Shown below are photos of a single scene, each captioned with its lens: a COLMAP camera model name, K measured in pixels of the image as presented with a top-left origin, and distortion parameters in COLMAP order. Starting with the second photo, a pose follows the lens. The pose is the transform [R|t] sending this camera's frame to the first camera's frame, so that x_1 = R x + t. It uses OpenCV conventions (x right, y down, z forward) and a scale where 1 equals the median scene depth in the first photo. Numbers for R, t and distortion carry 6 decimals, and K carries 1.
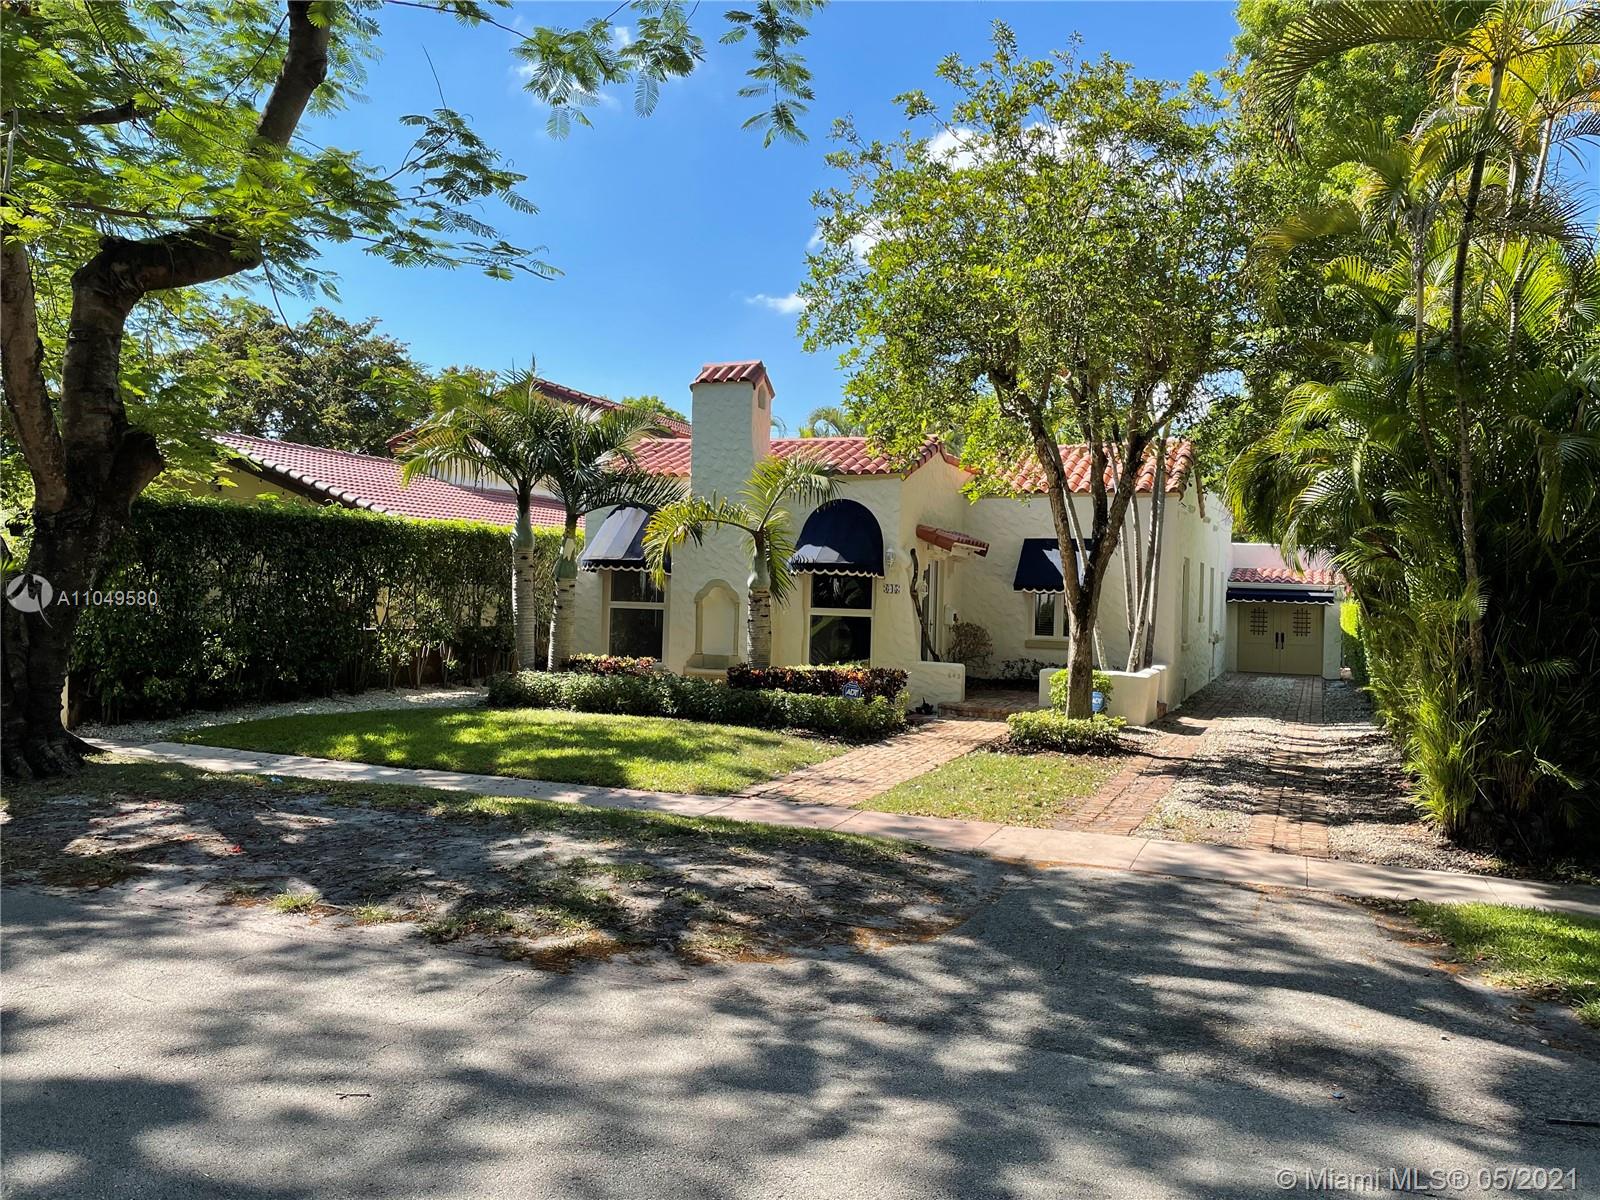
lens RADIAL K [[1212.4, 0, 803.9], [0, 1212.4, 606.8], [0, 0, 1]] dist [0.091040, -0.100150]
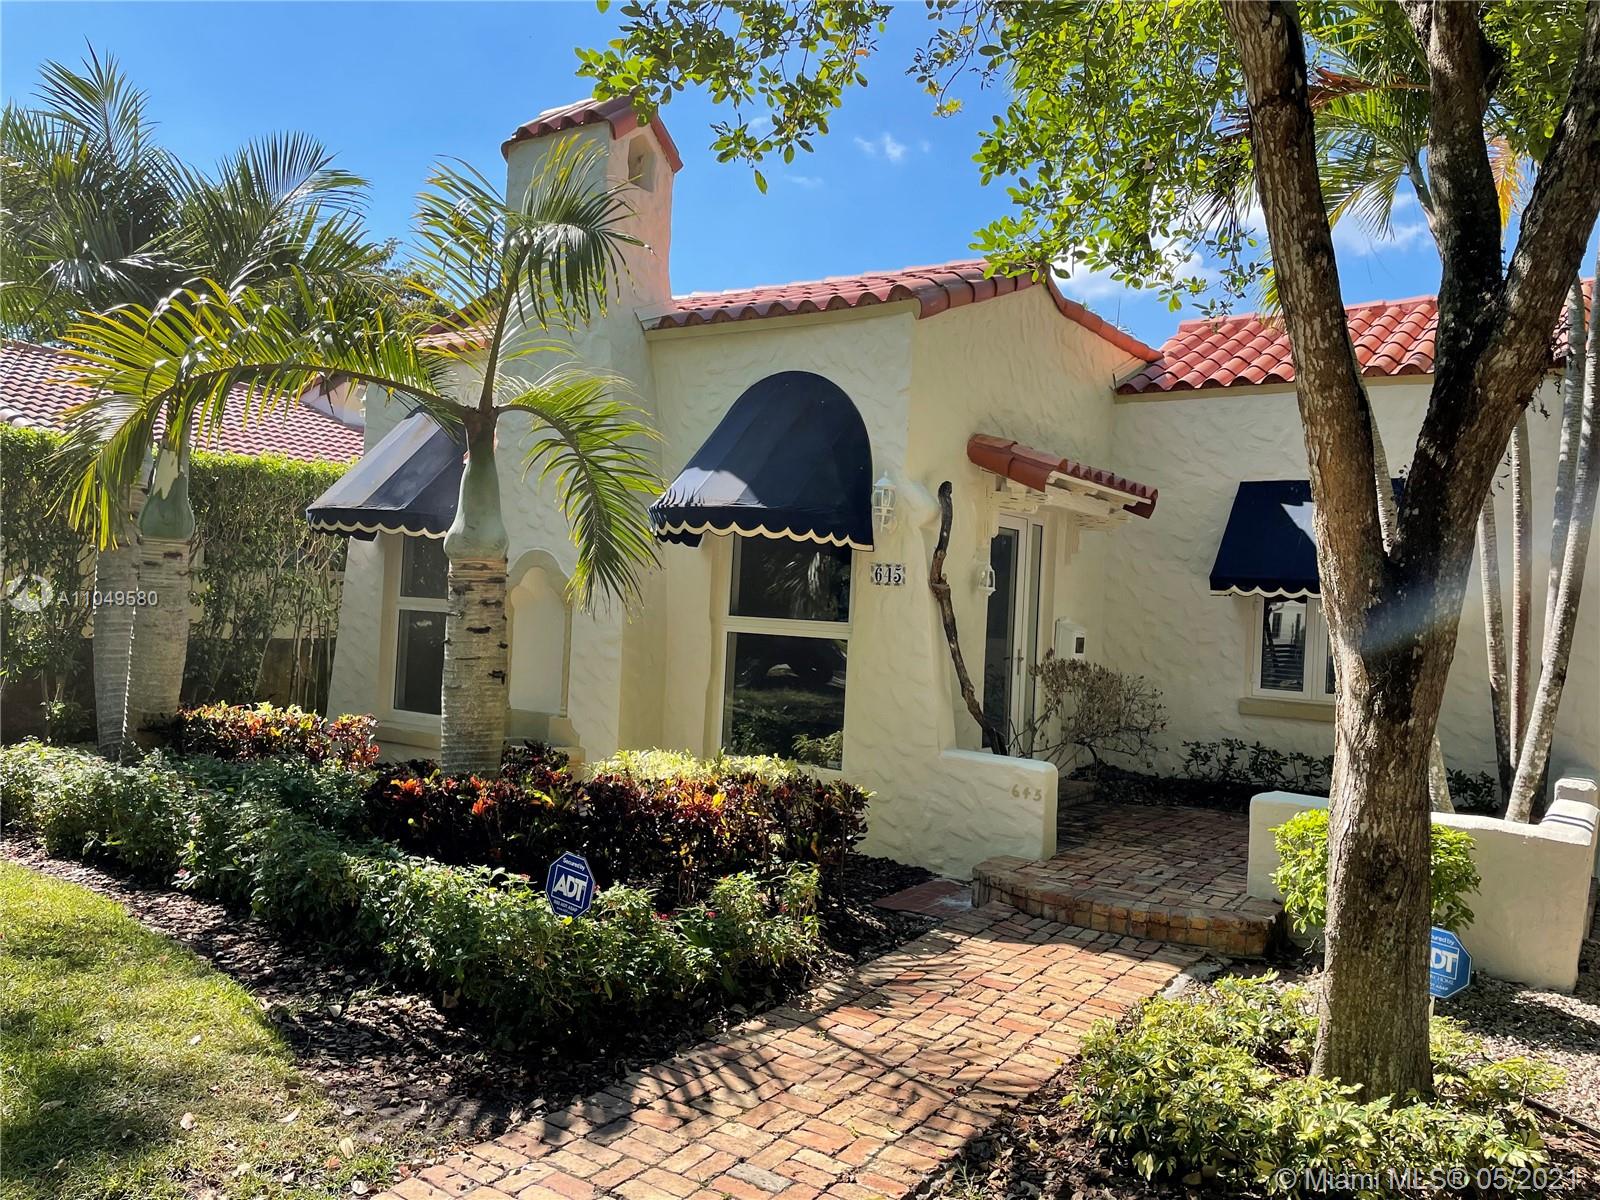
lens RADIAL K [[1212.4, 0, 798.5], [0, 1212.4, 587.5], [0, 0, 1]] dist [0.091040, -0.100150]
pose [[0.979140, 0.017609, -0.202421, 0.126778], [-0.023757, 0.999326, -0.027983, 0.002325], [0.201792, 0.032208, 0.978899, 0.574659]]
